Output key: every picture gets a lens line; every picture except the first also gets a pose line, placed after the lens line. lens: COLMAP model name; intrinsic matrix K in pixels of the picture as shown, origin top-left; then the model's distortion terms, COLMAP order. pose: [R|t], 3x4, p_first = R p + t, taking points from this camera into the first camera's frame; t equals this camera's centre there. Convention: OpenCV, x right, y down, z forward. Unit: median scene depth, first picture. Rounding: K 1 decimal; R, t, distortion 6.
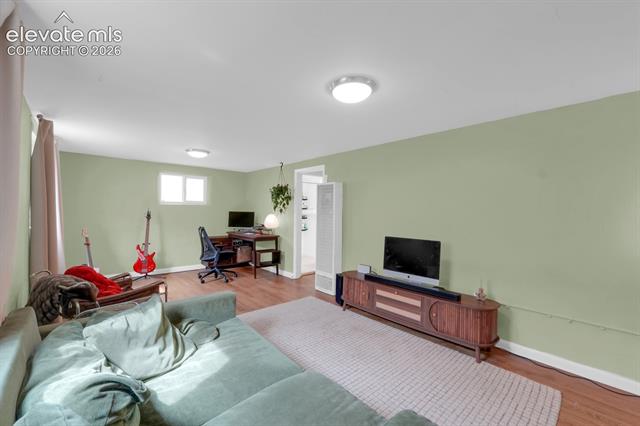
lens RADIAL K [[268.2, 0, 320.0], [0, 268.2, 213.0], [0, 0, 1]] dist [0.000543, 0.000009]
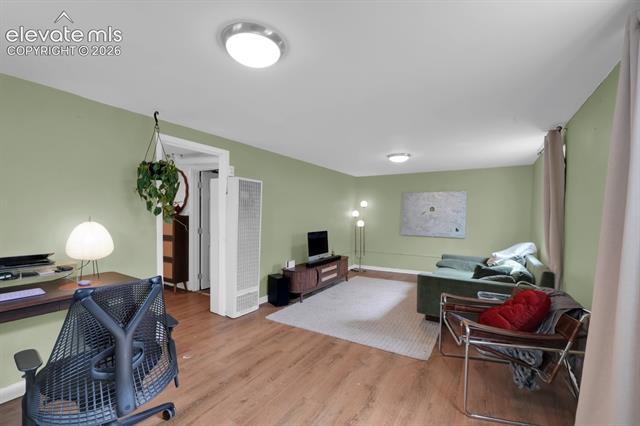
lens RADIAL K [[268.2, 0, 320.0], [0, 268.2, 213.0], [0, 0, 1]] dist [0.000543, 0.000009]
pose [[-0.282853, -0.003672, 0.959156, -0.958010], [-0.008941, 0.999959, 0.001192, -0.013138], [-0.959122, -0.008239, -0.282874, 1.182823]]
